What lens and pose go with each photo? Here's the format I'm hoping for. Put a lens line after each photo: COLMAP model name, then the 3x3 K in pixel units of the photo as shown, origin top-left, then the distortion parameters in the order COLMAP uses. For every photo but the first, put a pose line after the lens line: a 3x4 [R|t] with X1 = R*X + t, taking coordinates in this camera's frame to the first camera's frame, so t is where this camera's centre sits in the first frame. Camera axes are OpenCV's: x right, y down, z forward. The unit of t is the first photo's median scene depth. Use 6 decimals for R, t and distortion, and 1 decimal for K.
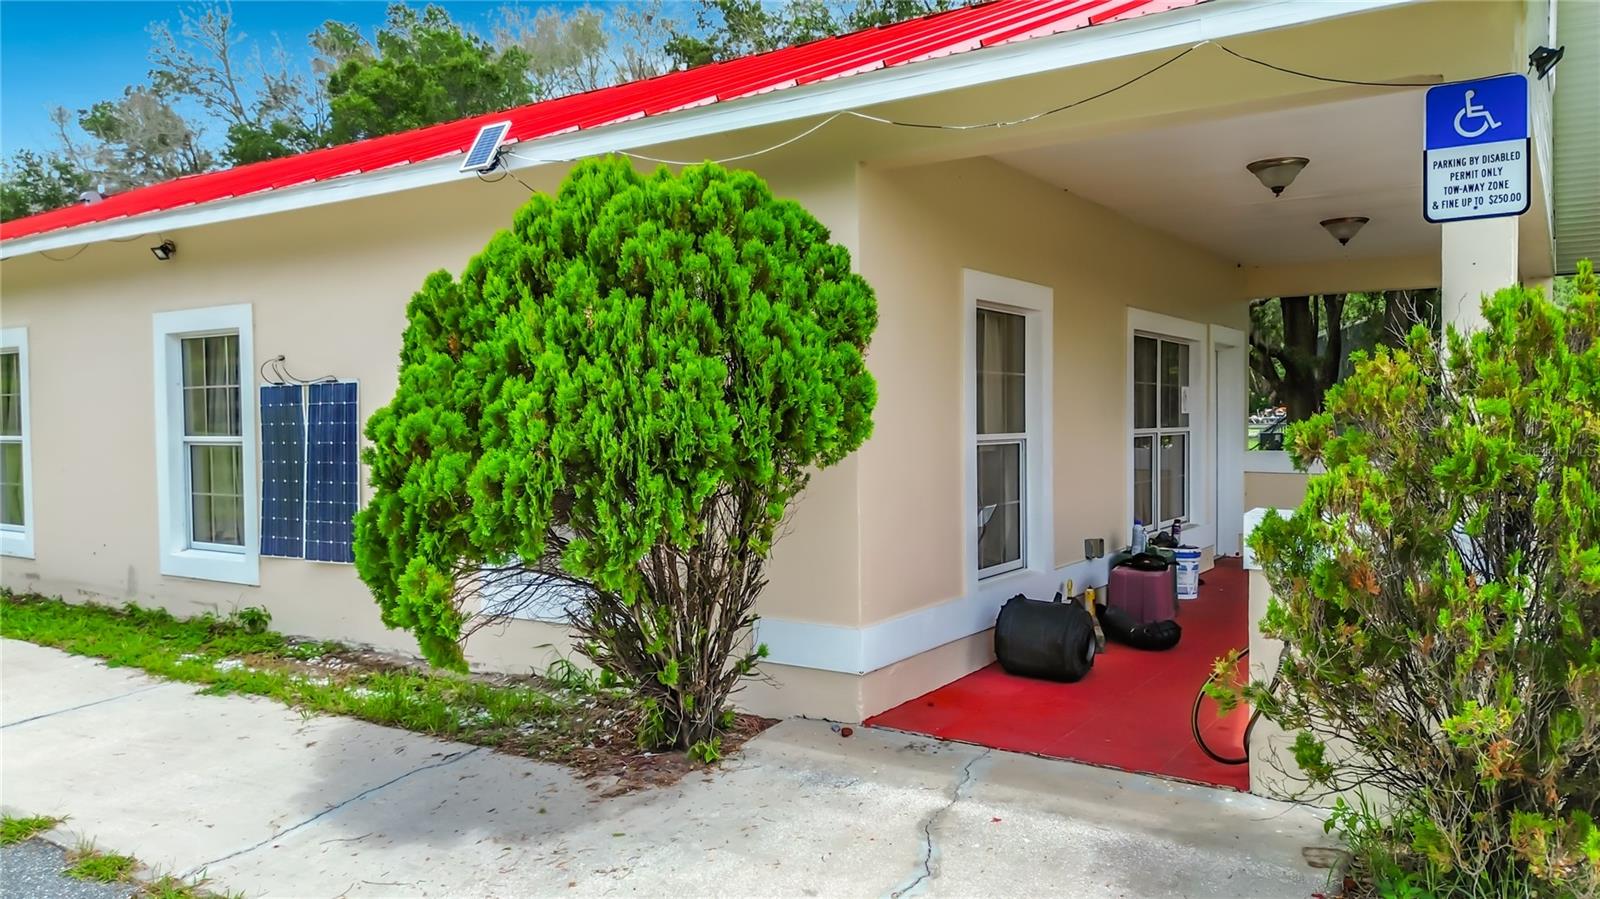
lens RADIAL K [[1141.2, 0, 802.9], [0, 1141.2, 448.1], [0, 0, 1]] dist [0.036740, -0.054996]
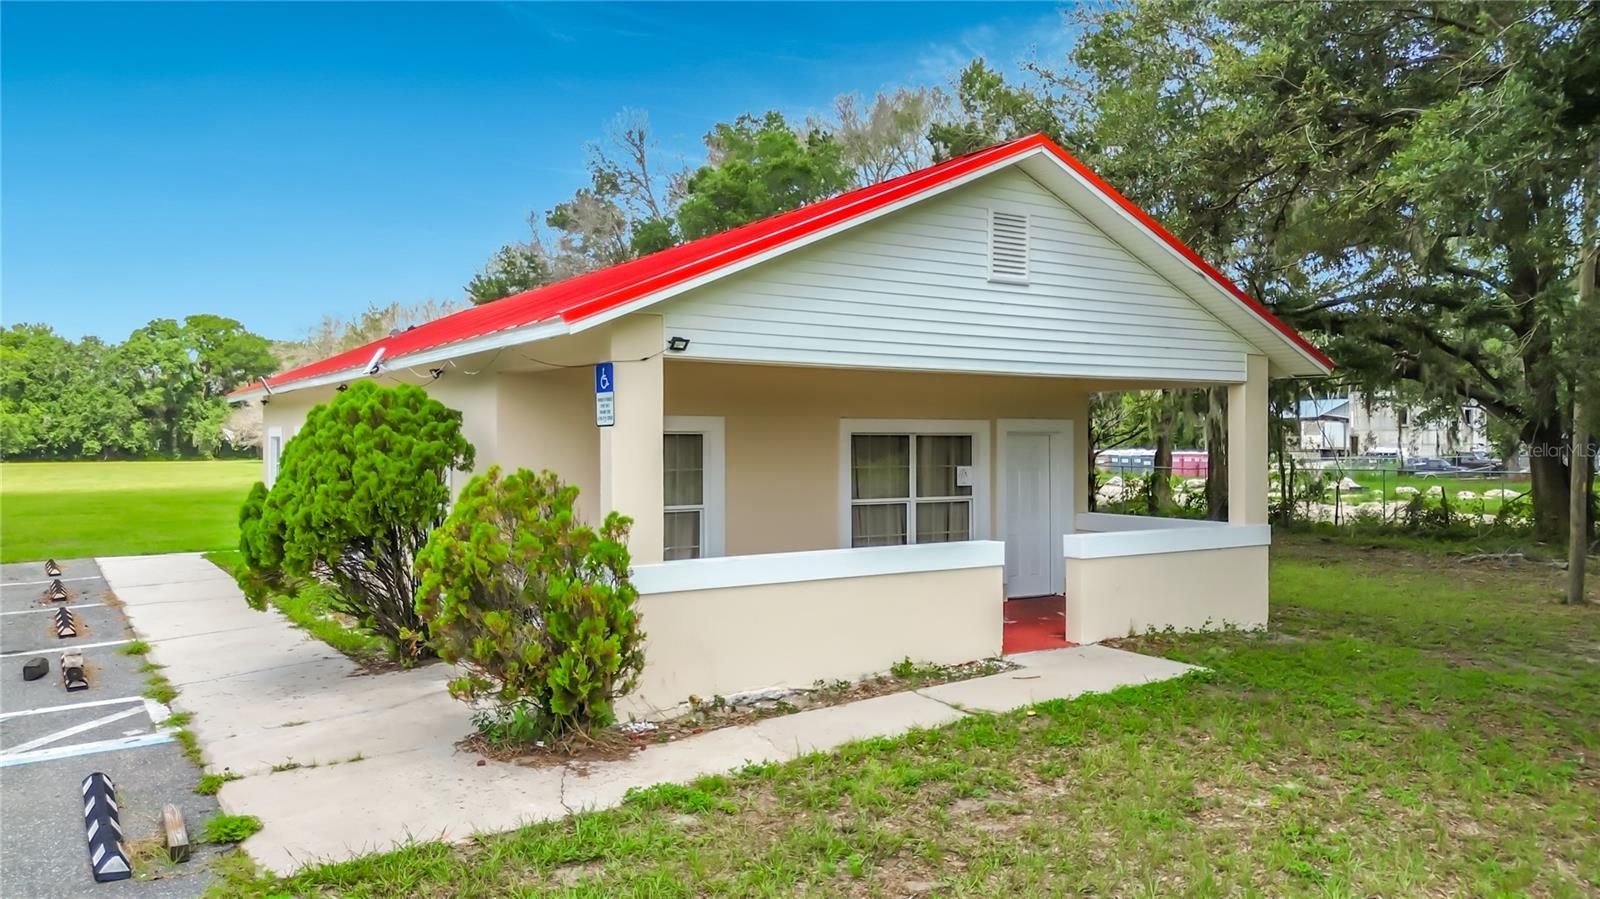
lens RADIAL K [[1141.2, 0, 850.3], [0, 1141.2, 440.7], [0, 0, 1]] dist [0.036740, -0.054996]
pose [[0.930537, -0.000115, -0.366199, 0.176542], [-0.007522, 0.999783, -0.019428, -0.013594], [0.366121, 0.020833, 0.930334, -0.079364]]
